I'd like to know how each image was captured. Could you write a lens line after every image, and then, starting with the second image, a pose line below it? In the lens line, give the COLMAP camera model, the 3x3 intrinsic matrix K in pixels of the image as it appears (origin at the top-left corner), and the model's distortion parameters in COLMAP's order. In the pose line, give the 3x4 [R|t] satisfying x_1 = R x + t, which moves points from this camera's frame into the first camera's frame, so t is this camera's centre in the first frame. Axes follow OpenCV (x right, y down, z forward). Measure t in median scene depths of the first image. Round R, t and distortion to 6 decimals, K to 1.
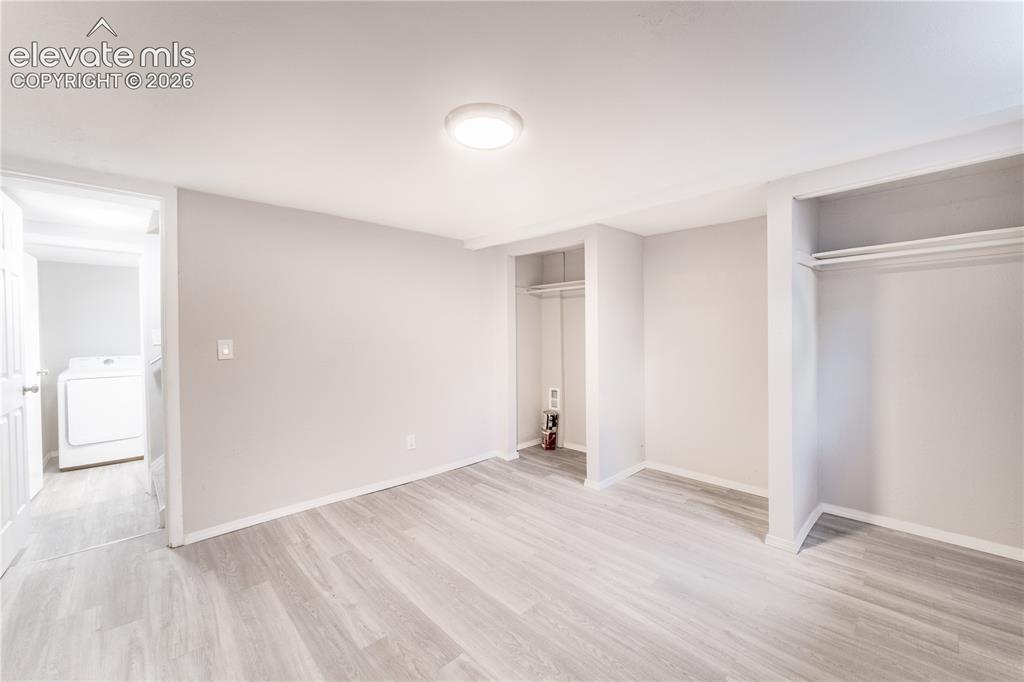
lens RADIAL K [[404.1, 0, 509.3], [0, 404.1, 339.1], [0, 0, 1]] dist [-0.008150, 0.000233]
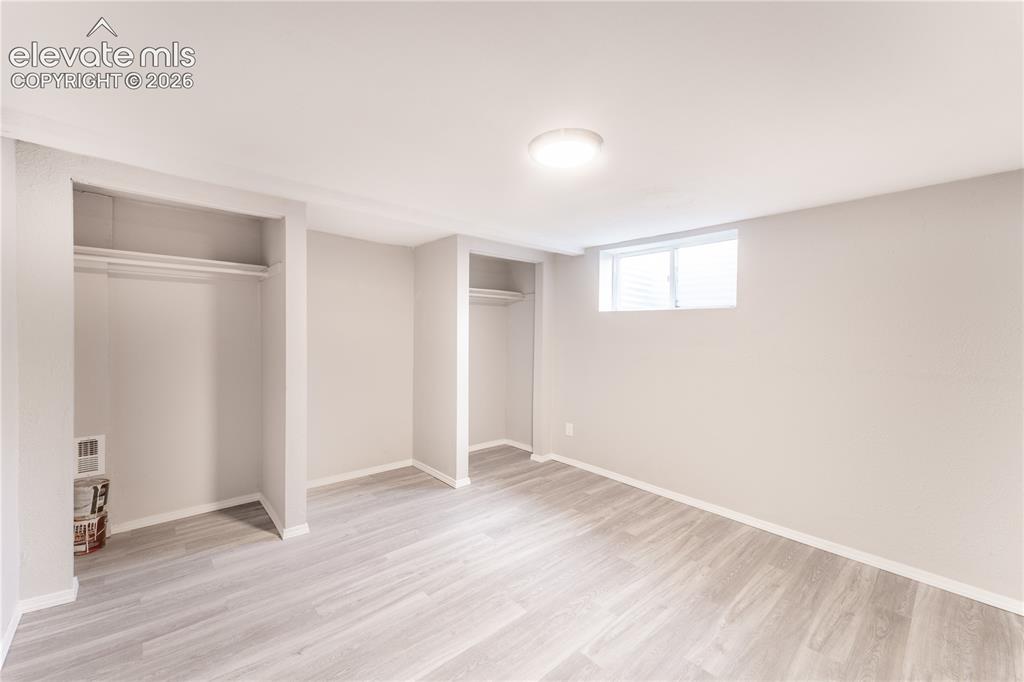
lens RADIAL K [[404.1, 0, 509.3], [0, 404.1, 339.1], [0, 0, 1]] dist [-0.008150, 0.000233]
pose [[0.036973, -0.006873, 0.999293, -0.622620], [0.006264, 0.999958, 0.006645, -0.017896], [-0.999297, 0.006014, 0.037015, 0.615301]]
